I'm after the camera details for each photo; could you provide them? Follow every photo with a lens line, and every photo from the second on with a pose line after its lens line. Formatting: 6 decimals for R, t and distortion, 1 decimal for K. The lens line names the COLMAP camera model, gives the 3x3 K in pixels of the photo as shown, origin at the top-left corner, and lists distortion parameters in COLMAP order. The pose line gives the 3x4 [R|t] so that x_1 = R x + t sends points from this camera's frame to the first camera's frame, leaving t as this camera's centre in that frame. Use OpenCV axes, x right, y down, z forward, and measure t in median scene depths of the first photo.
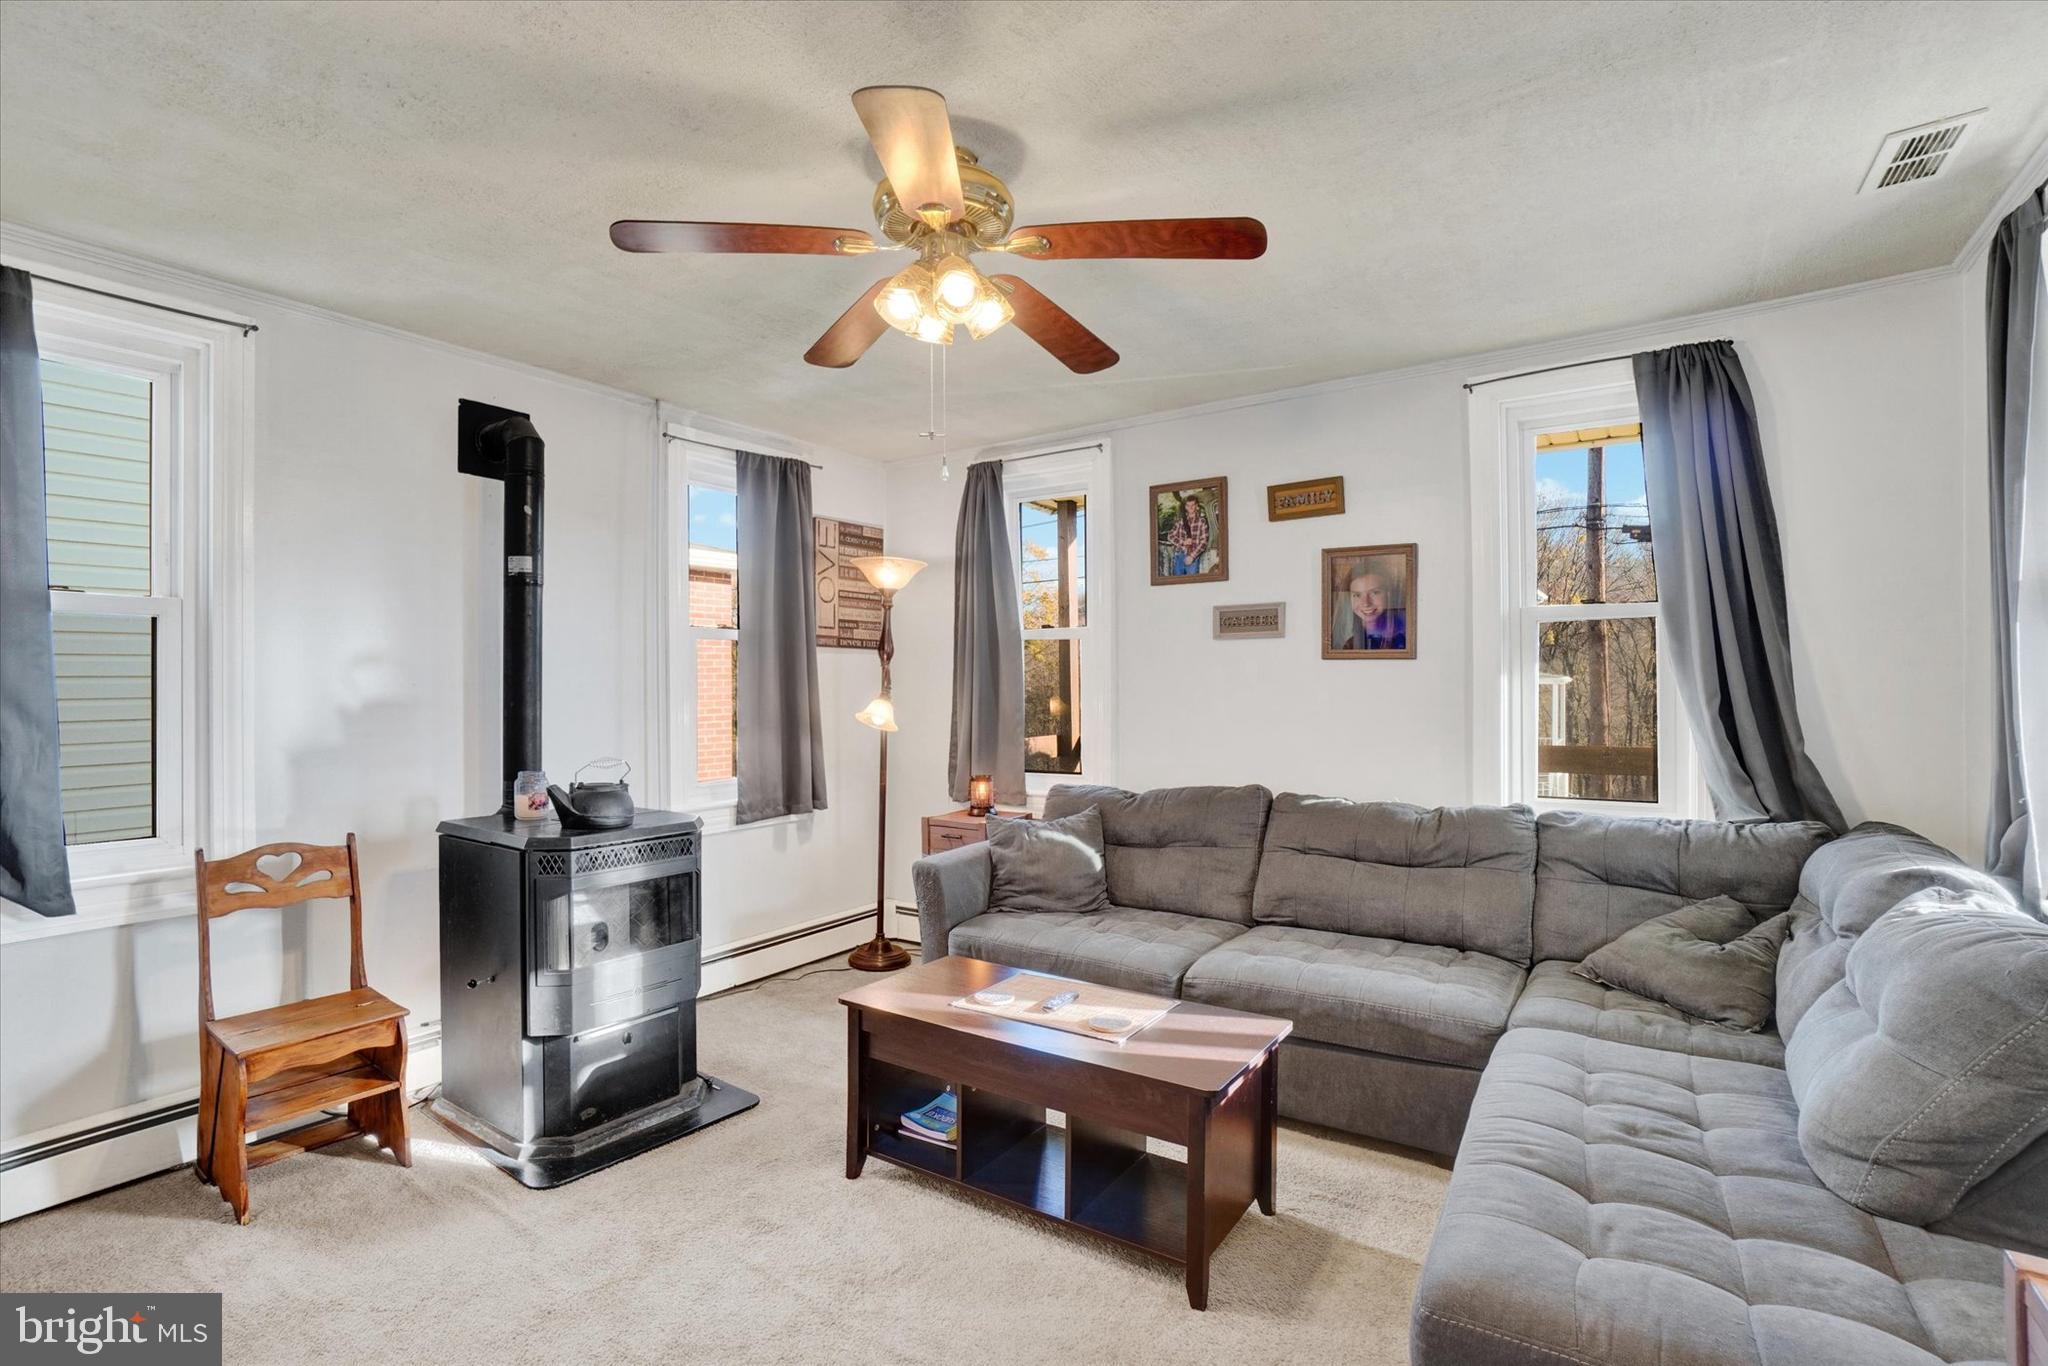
lens RADIAL K [[981.3, 0, 1022.7], [0, 981.3, 689.4], [0, 0, 1]] dist [-0.034374, -0.000086]
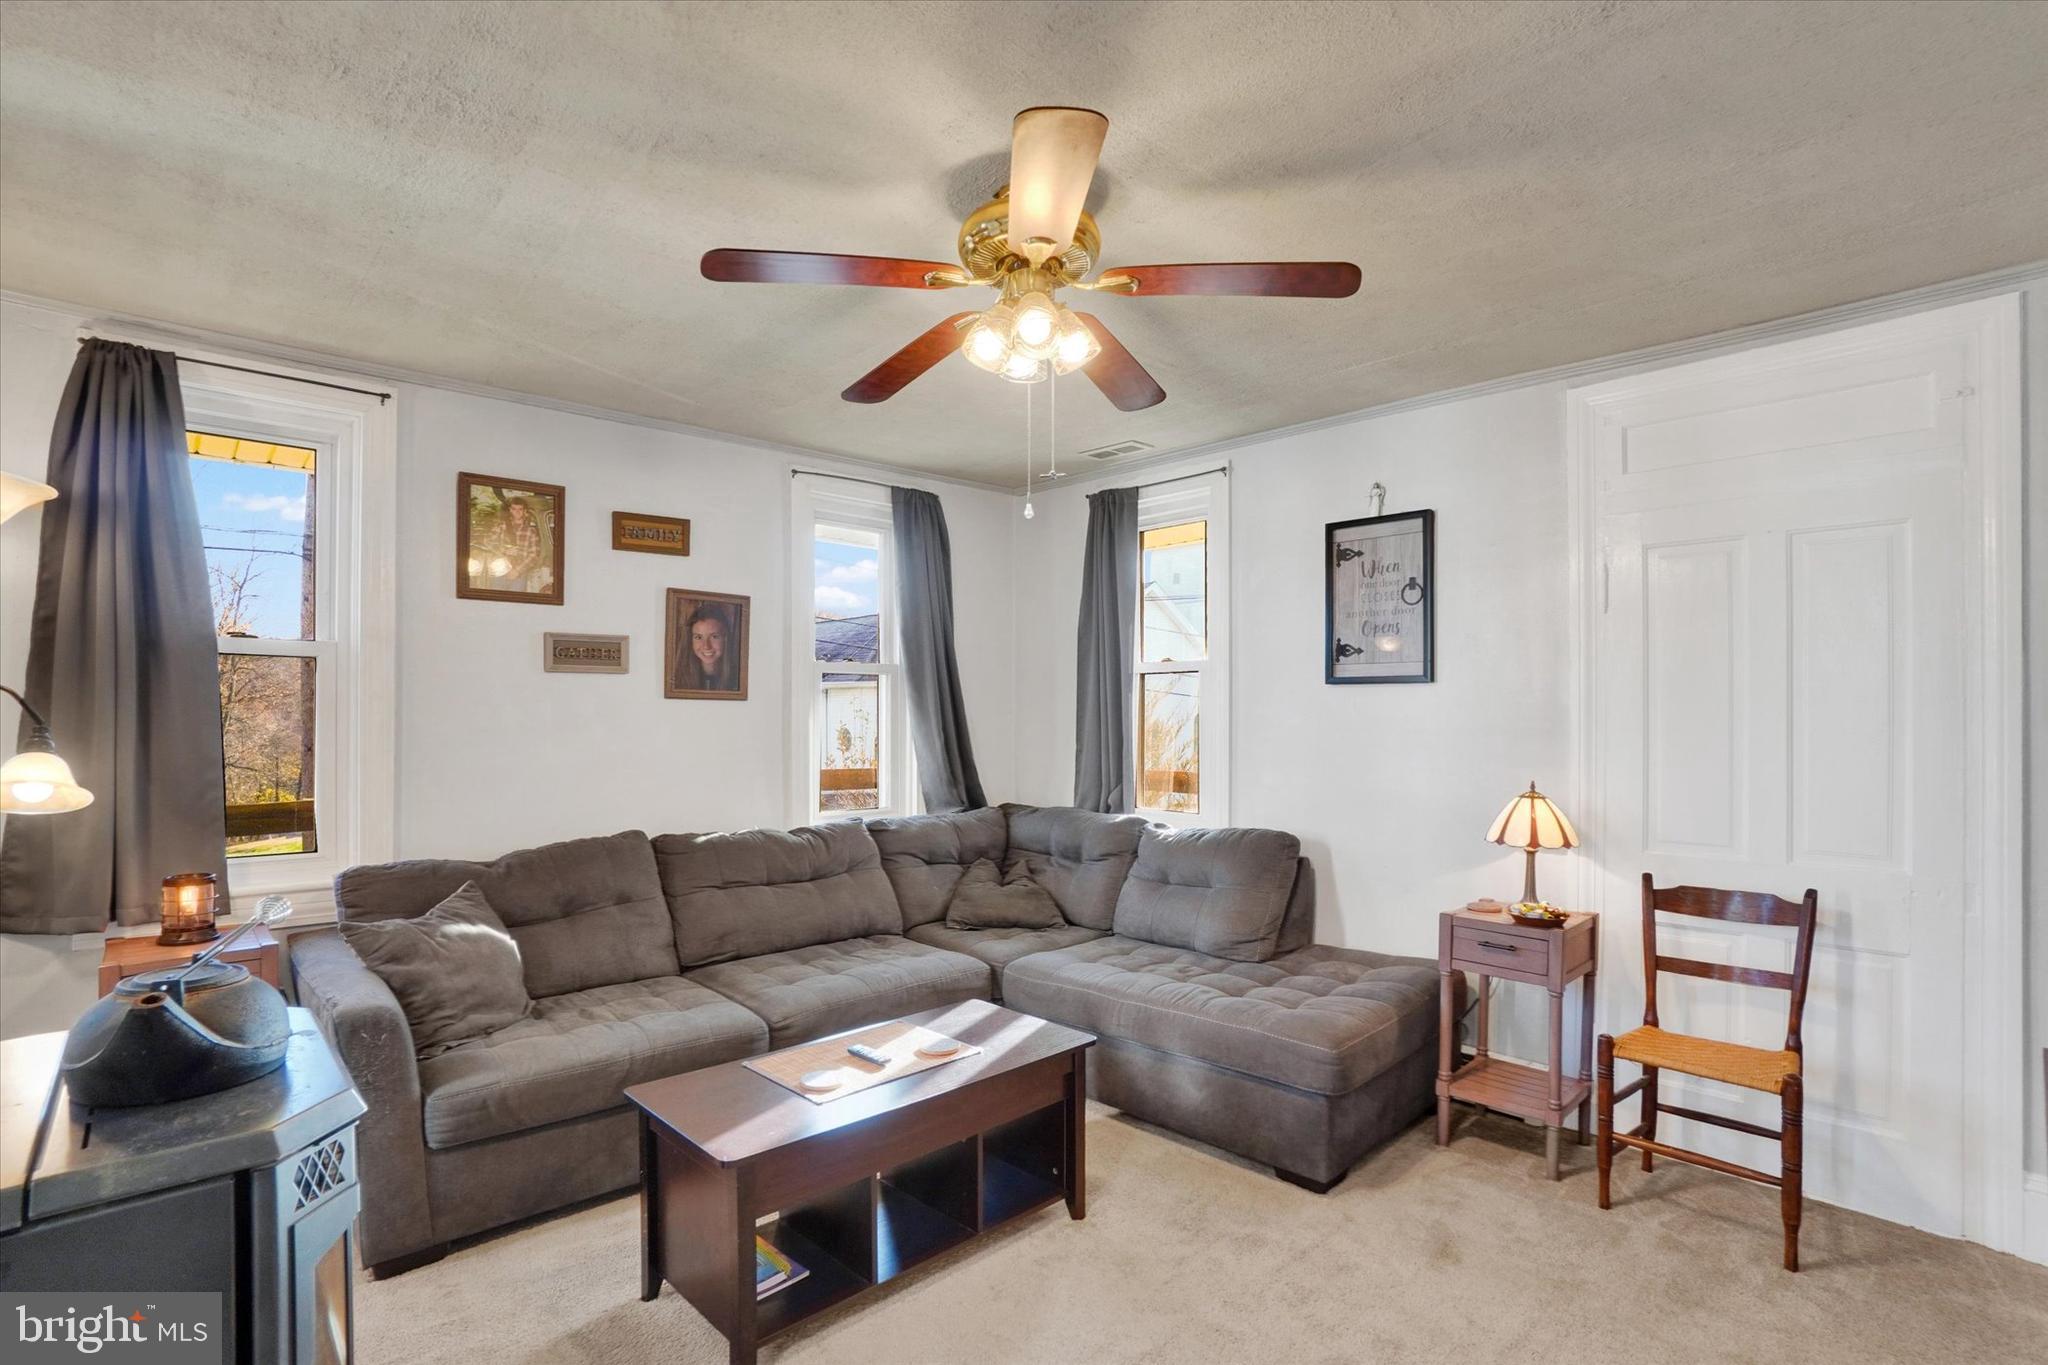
lens RADIAL K [[960.2, 0, 1022.9], [0, 960.2, 710.1], [0, 0, 1]] dist [-0.002611, -0.000166]
pose [[0.235817, 0.010955, 0.971736, -0.569916], [0.001490, 0.999931, -0.011634, -0.006342], [-0.971796, 0.004191, 0.235784, 0.421050]]
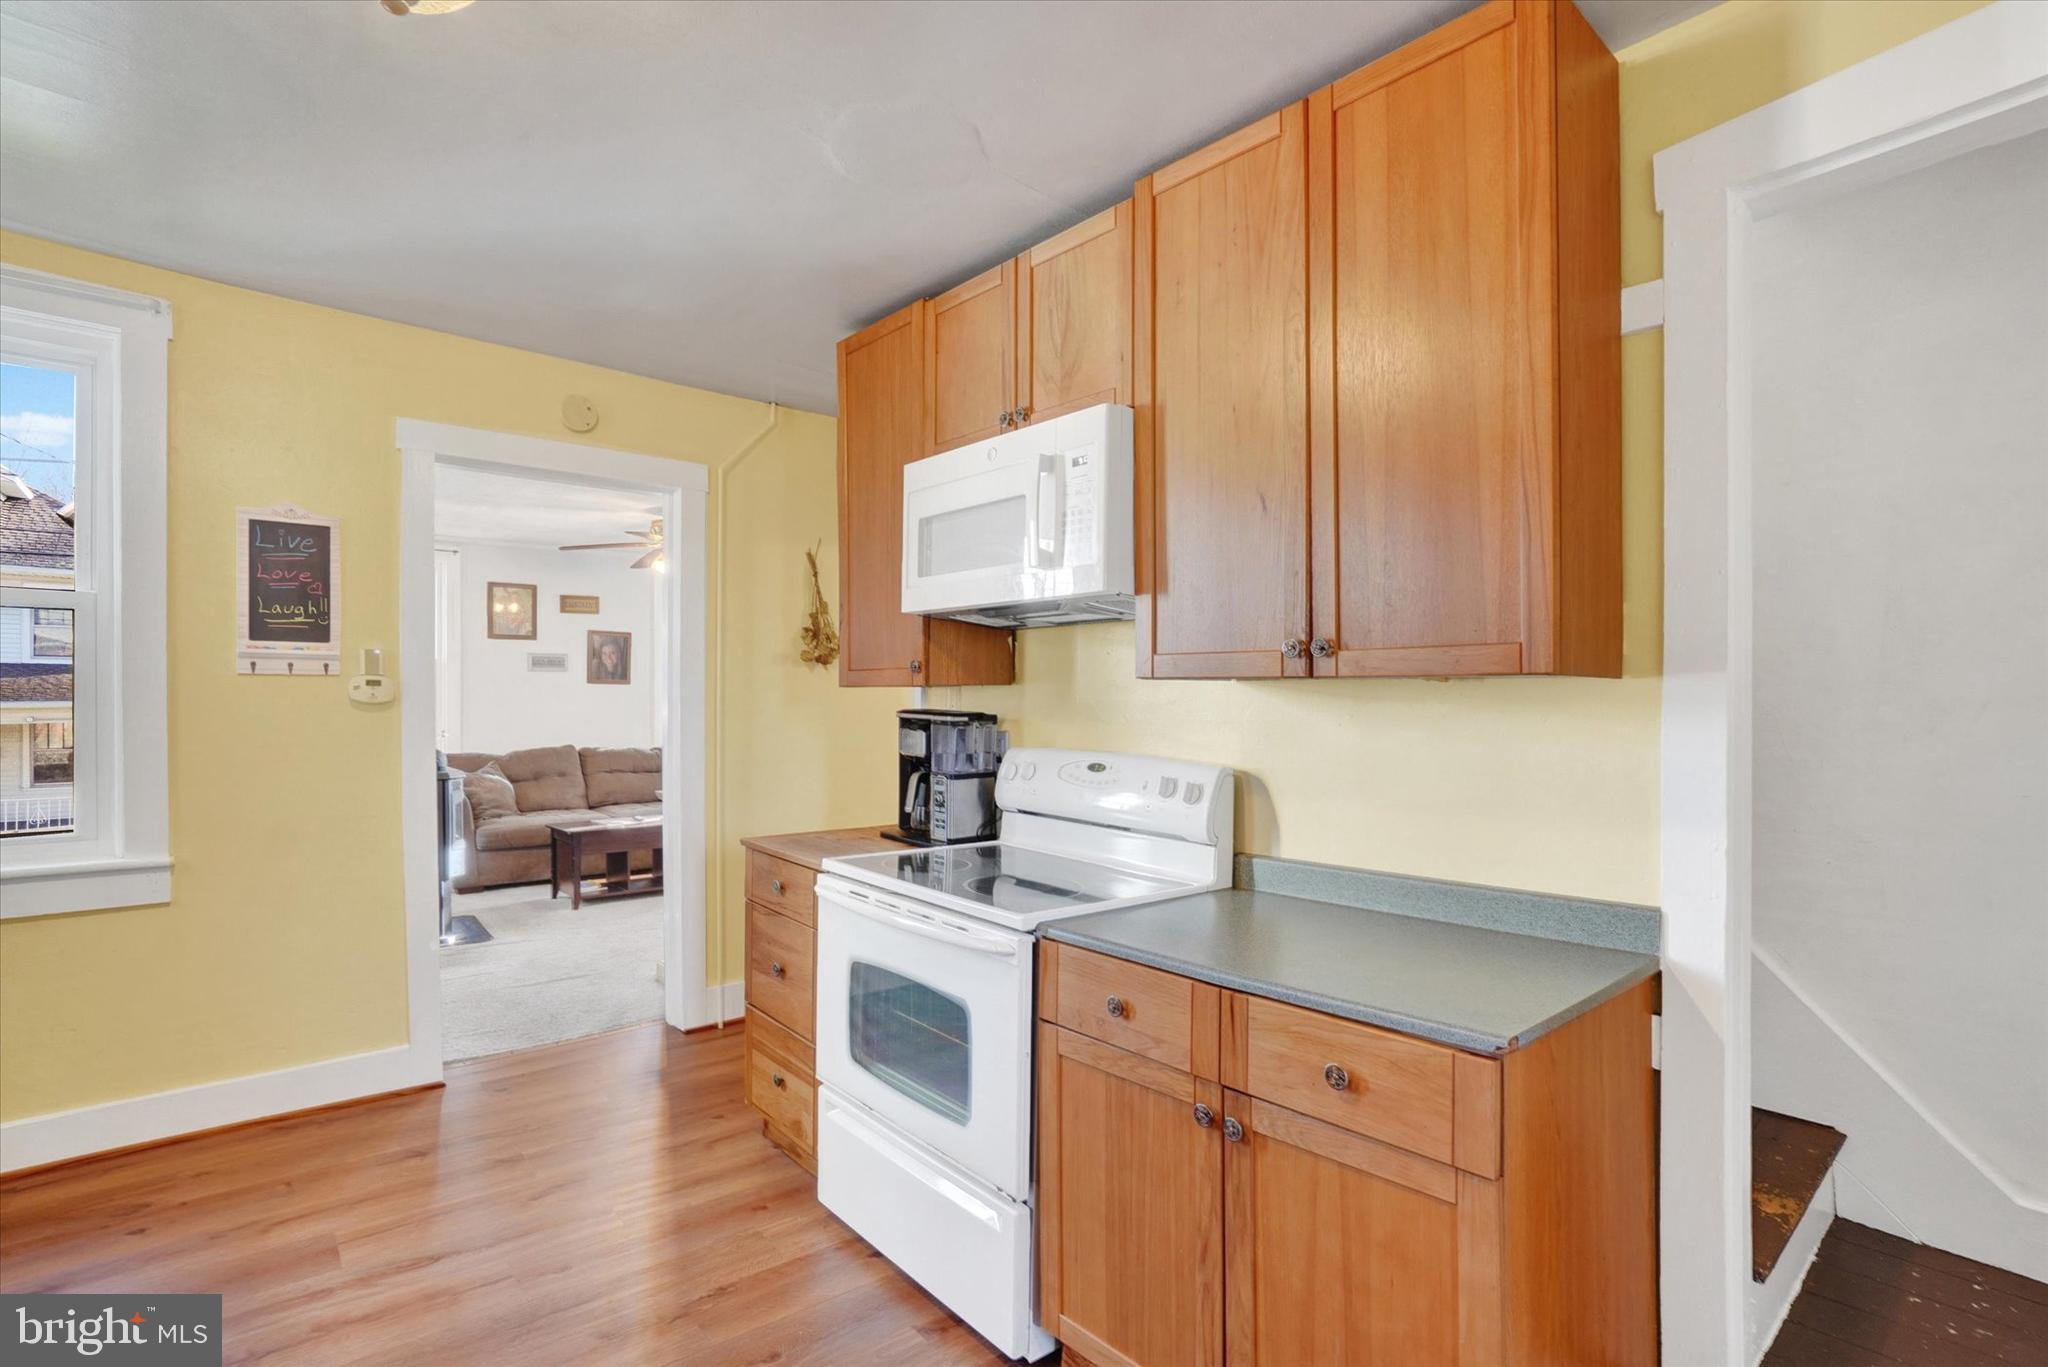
lens RADIAL K [[960.2, 0, 1022.9], [0, 960.2, 711.1], [0, 0, 1]] dist [-0.002611, -0.000166]
pose [[0.265267, -0.008753, 0.964135, -1.423665], [-0.002722, 0.999948, 0.009827, 0.005274], [-0.964171, -0.005231, 0.265230, -0.427172]]
